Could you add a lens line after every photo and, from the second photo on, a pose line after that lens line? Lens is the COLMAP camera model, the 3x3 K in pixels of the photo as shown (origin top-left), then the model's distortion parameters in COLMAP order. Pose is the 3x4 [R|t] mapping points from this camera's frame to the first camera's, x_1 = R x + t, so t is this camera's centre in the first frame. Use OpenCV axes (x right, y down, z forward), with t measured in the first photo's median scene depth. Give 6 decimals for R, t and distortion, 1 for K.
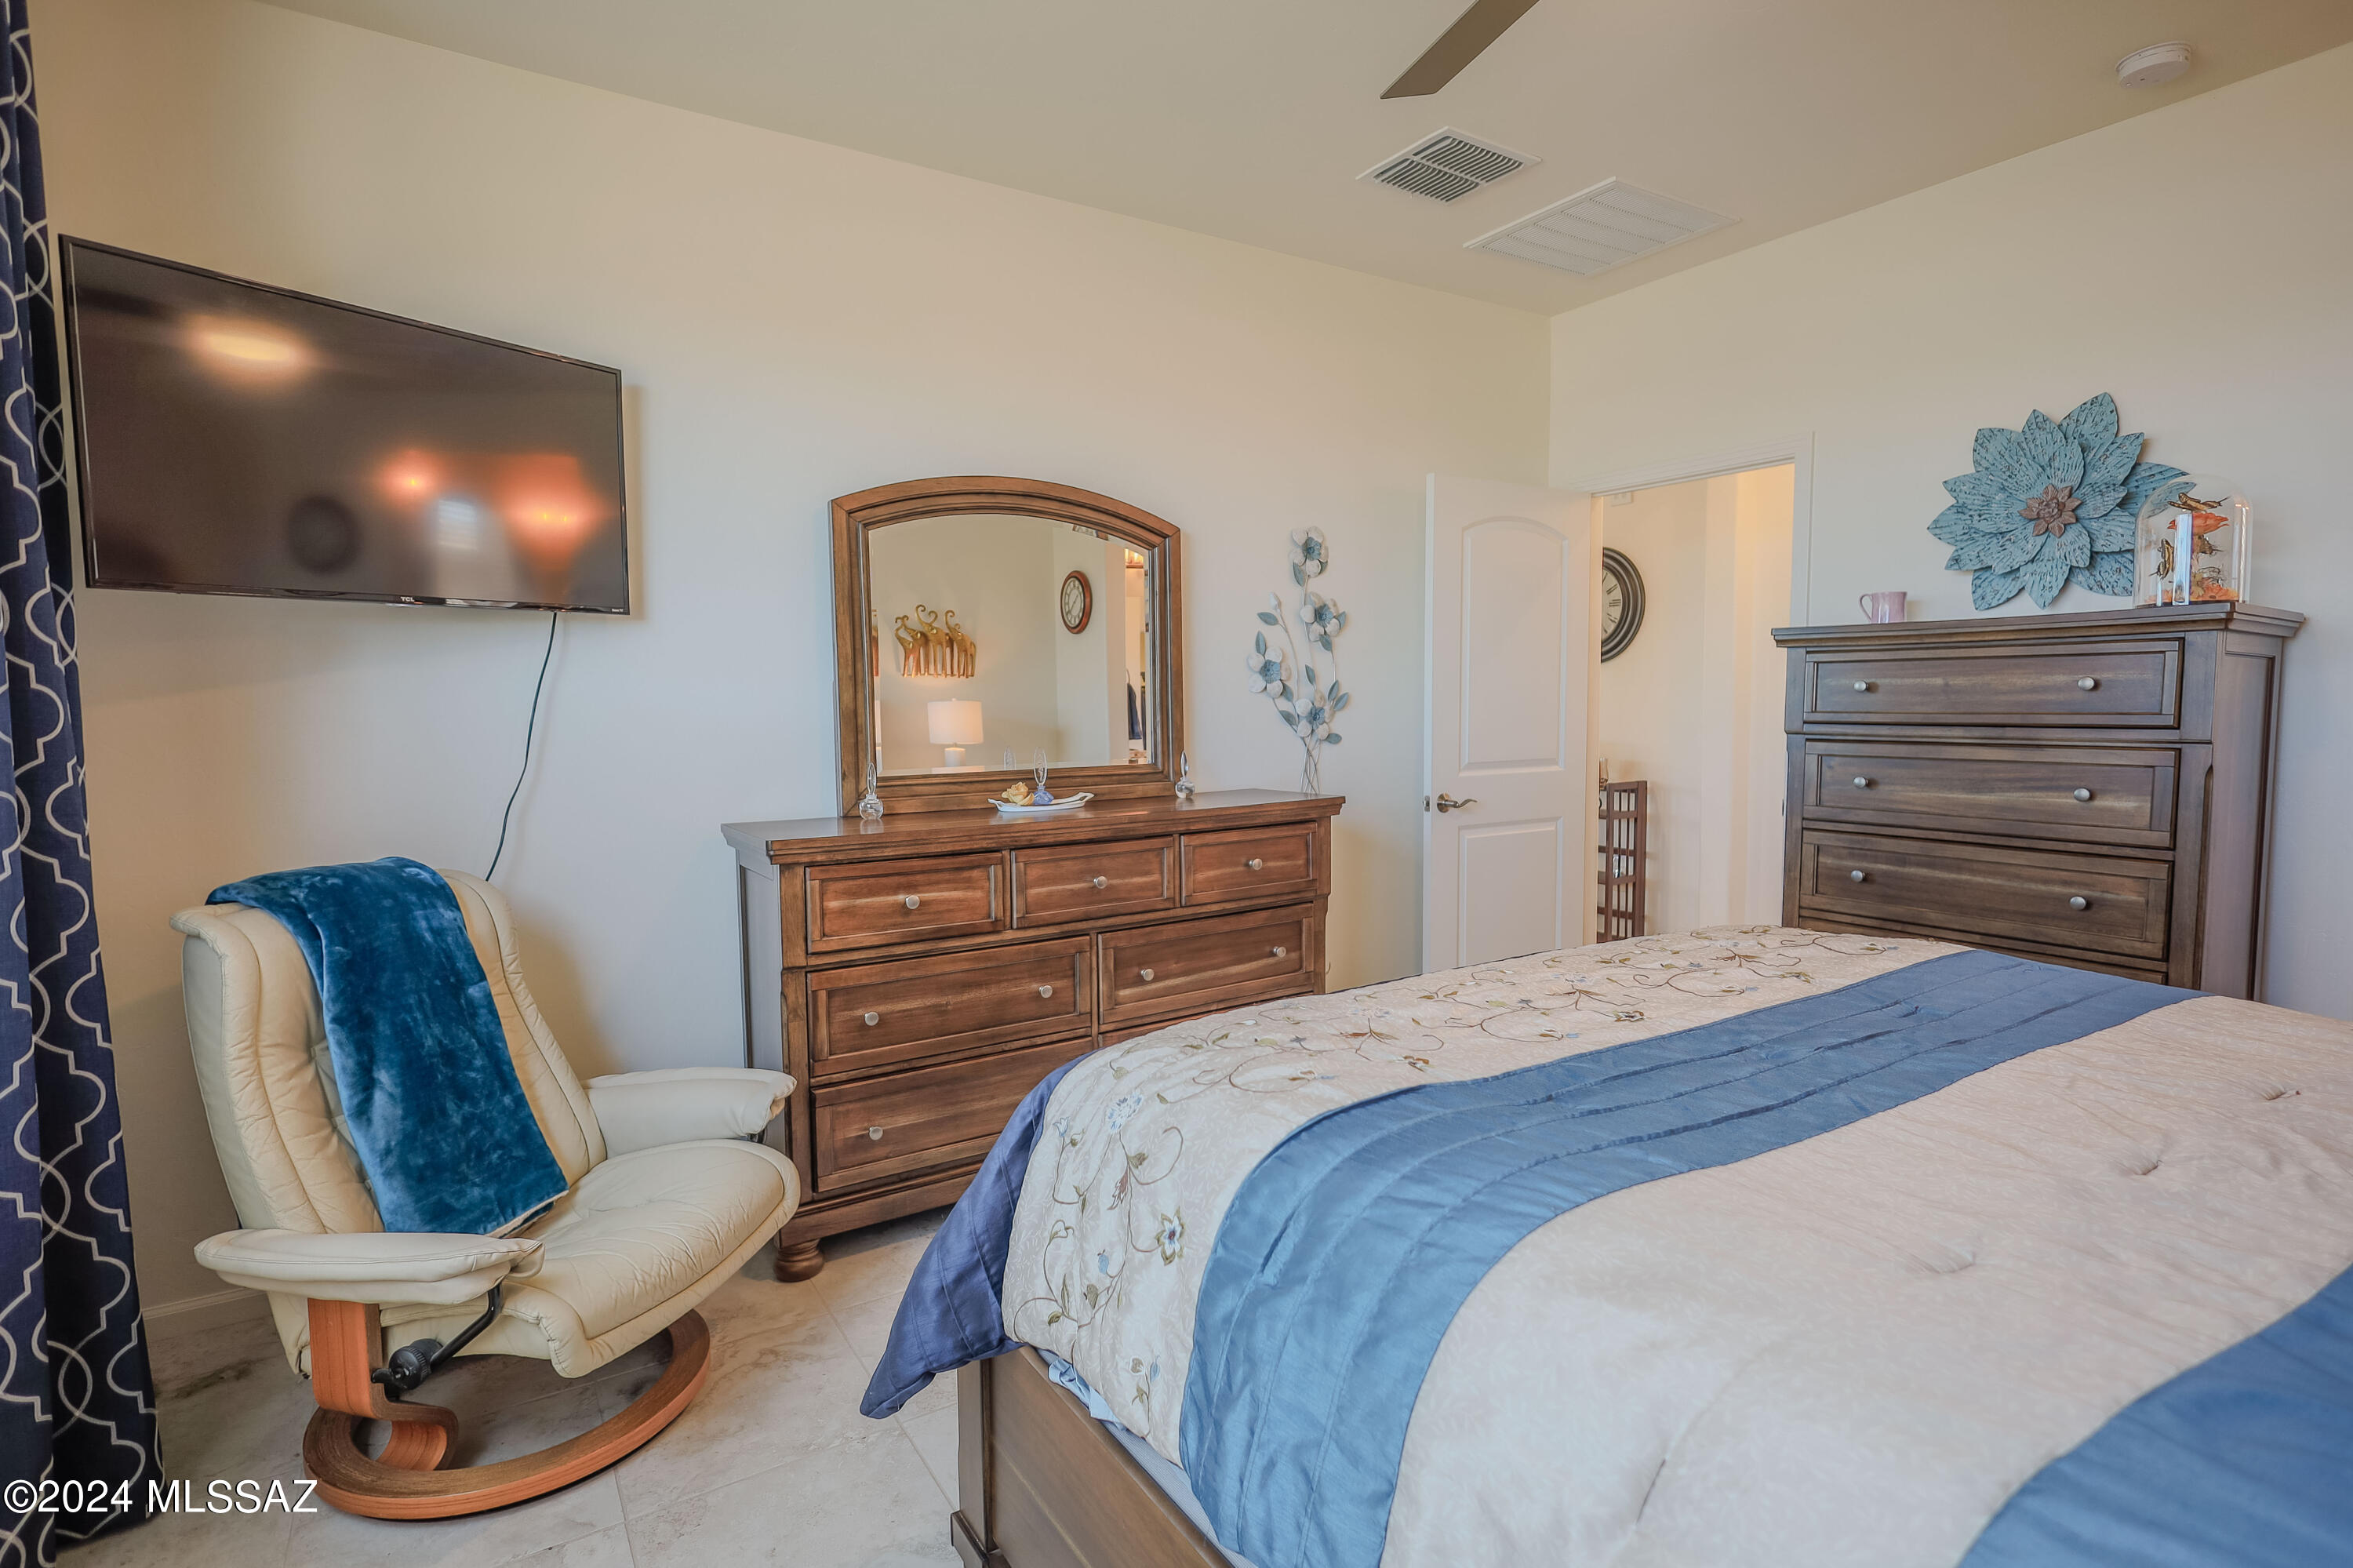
lens RADIAL K [[1147.0, 0, 1178.0], [0, 1147.0, 776.5], [0, 0, 1]] dist [0.001734, 0.001149]
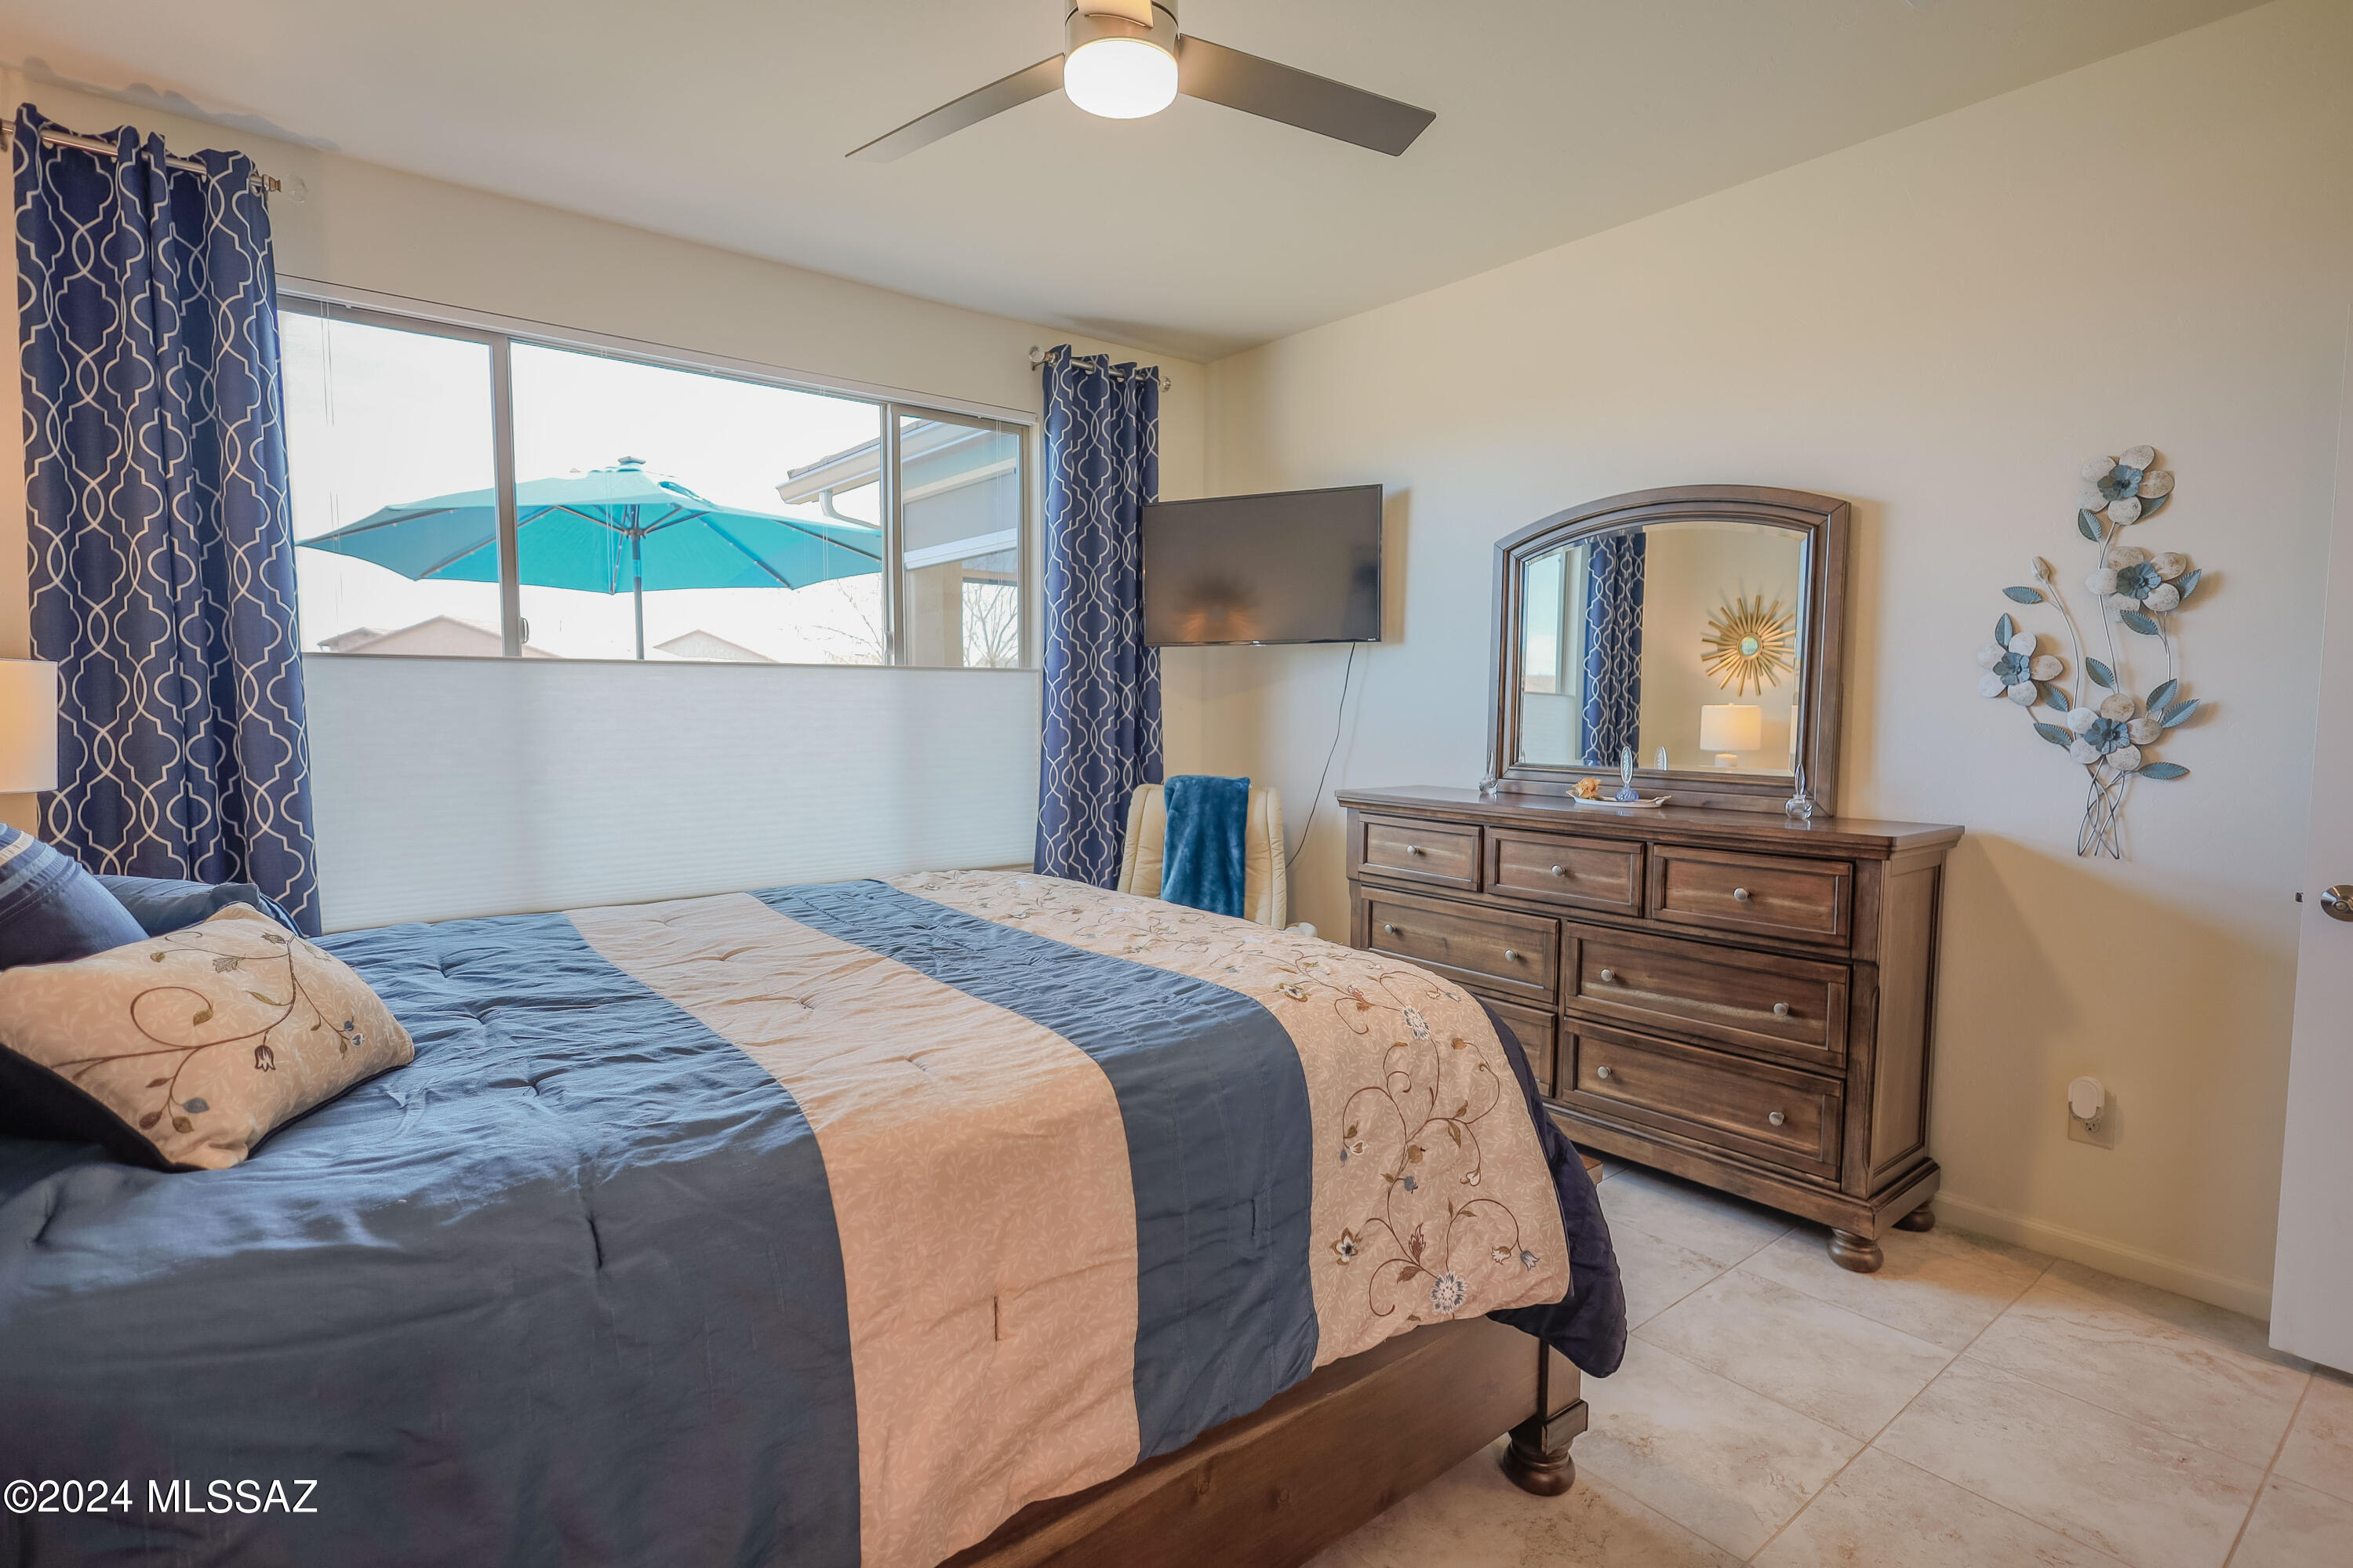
lens RADIAL K [[1158.0, 0, 1176.5], [0, 1158.0, 784.0], [0, 0, 1]] dist [-0.000597, 0.001361]
pose [[0.109872, 0.088944, -0.989958, 0.737854], [-0.071829, 0.994094, 0.081344, -0.040119], [0.991347, 0.062171, 0.115612, 0.392020]]
